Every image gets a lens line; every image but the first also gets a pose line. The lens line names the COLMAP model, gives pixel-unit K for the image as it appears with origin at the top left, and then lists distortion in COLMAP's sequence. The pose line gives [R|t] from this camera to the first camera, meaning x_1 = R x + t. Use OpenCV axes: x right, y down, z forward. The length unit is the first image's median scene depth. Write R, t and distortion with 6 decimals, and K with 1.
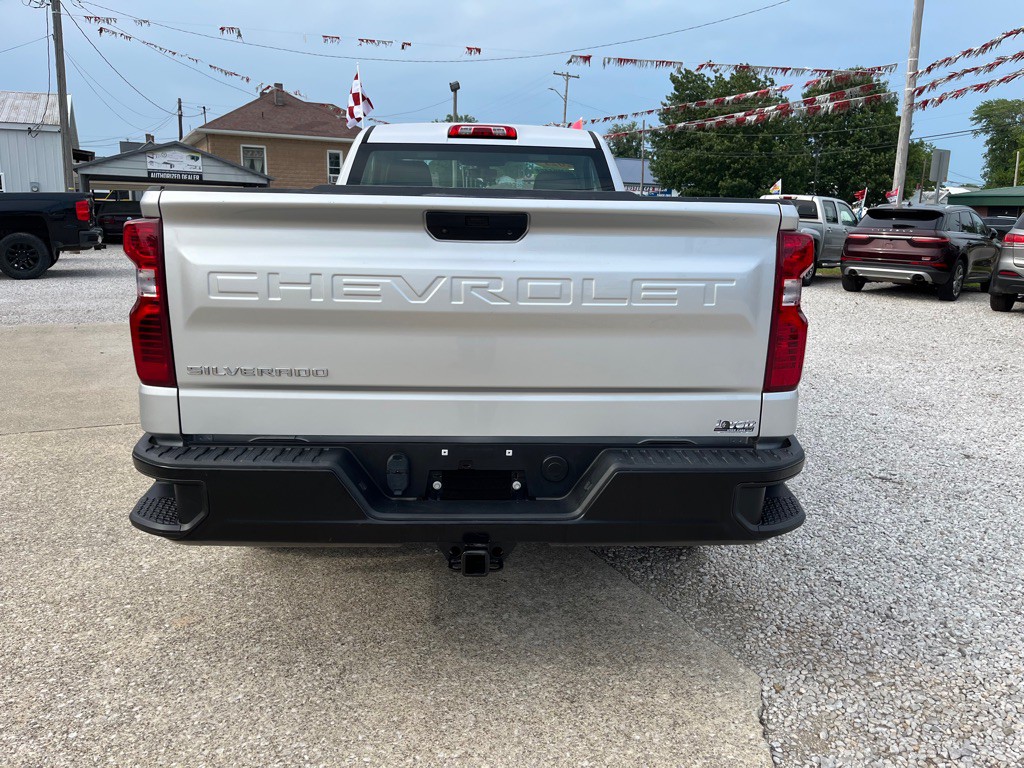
lens RADIAL K [[784.9, 0, 523.6], [0, 784.9, 388.6], [0, 0, 1]] dist [0.060674, -0.080889]
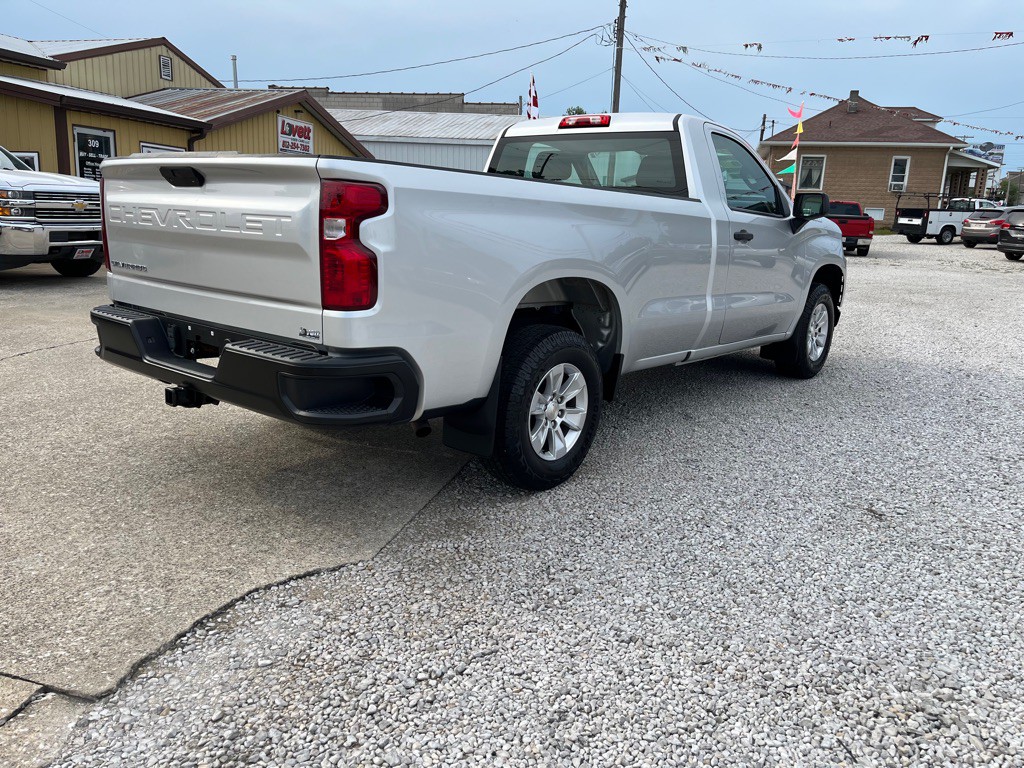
lens RADIAL K [[784.9, 0, 523.6], [0, 784.9, 388.6], [0, 0, 1]] dist [0.060674, -0.080889]
pose [[0.744942, 0.156181, -0.648589, 0.706499], [-0.166052, 0.985021, 0.046474, 0.009274], [0.646133, 0.073080, 0.759718, 0.129960]]
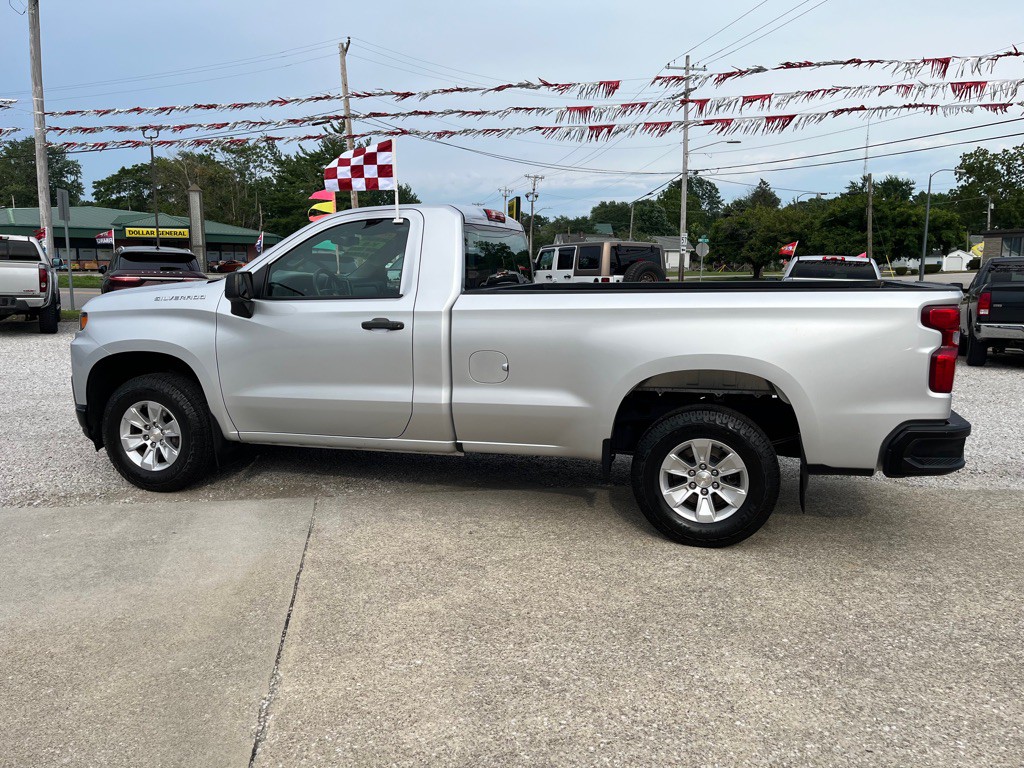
lens RADIAL K [[784.9, 0, 523.6], [0, 784.9, 388.6], [0, 0, 1]] dist [0.060674, -0.080889]
pose [[0.299175, -0.171534, 0.938654, -1.251858], [0.199992, 0.973132, 0.114092, -0.211874], [-0.933005, 0.153590, 0.325442, 0.657394]]
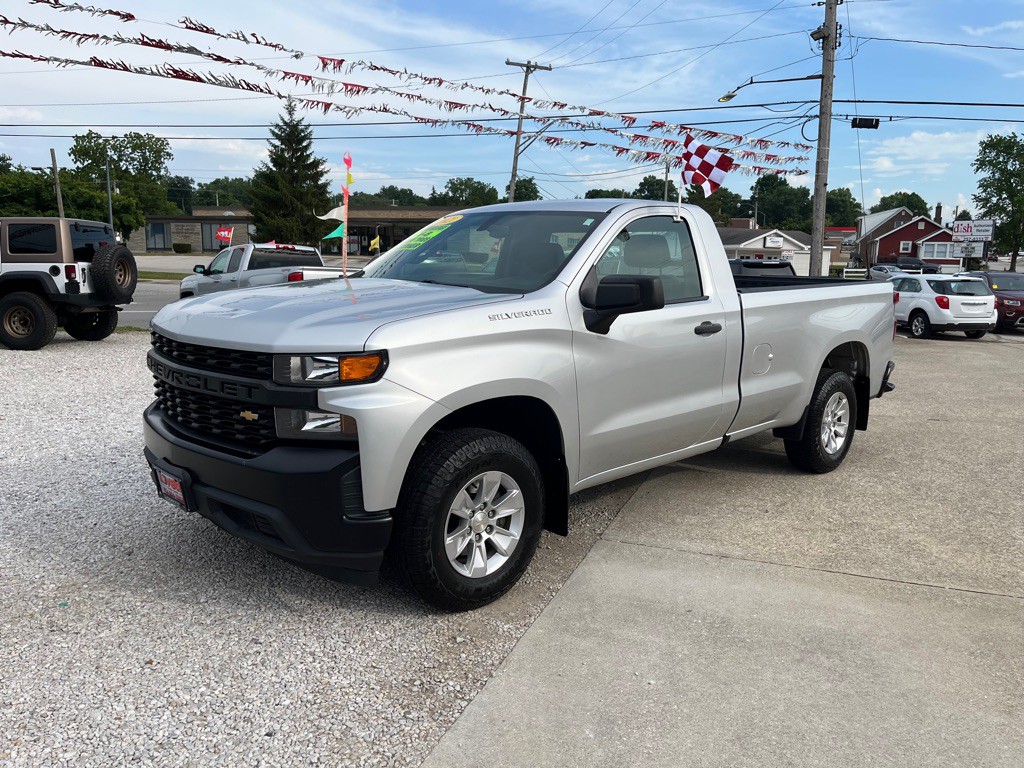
lens RADIAL K [[784.9, 0, 523.6], [0, 784.9, 388.6], [0, 0, 1]] dist [0.060674, -0.080889]
pose [[-0.677580, -0.157667, 0.718350, -0.879656], [0.116813, 0.941279, 0.316780, -0.493245], [-0.726113, 0.298556, -0.619374, 2.008186]]
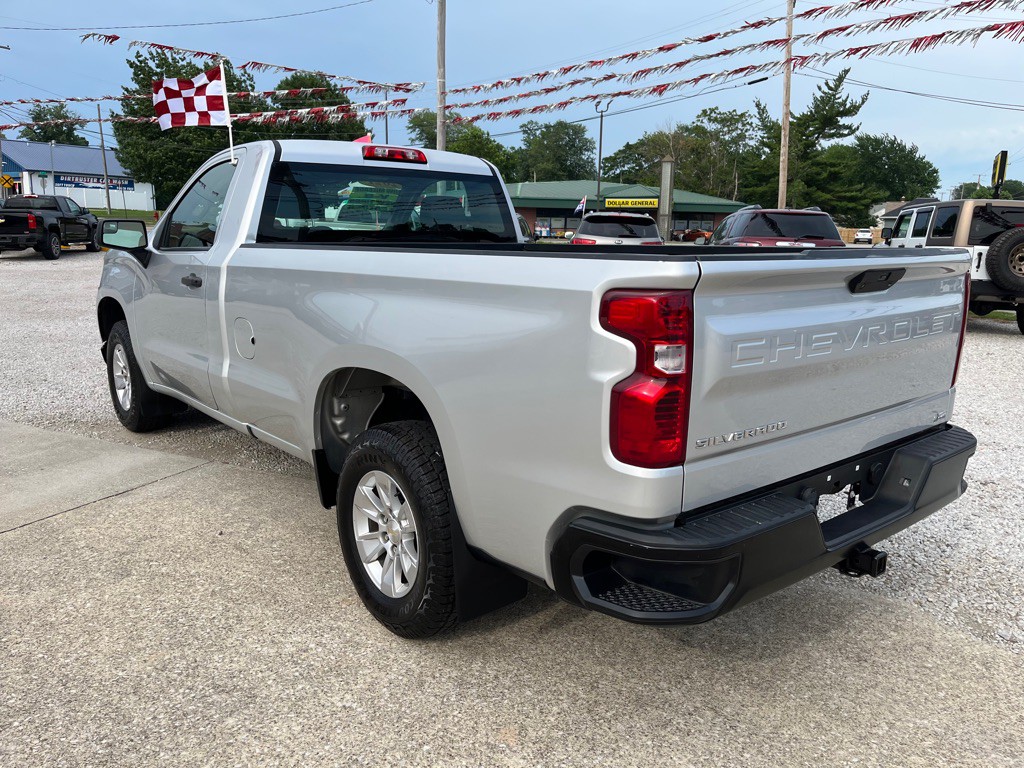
lens RADIAL K [[784.9, 0, 523.6], [0, 784.9, 388.6], [0, 0, 1]] dist [0.060674, -0.080889]
pose [[0.791484, -0.131757, 0.596820, -0.560926], [0.128014, 0.990565, 0.048914, -0.079895], [-0.597634, 0.037687, 0.800883, 0.174251]]
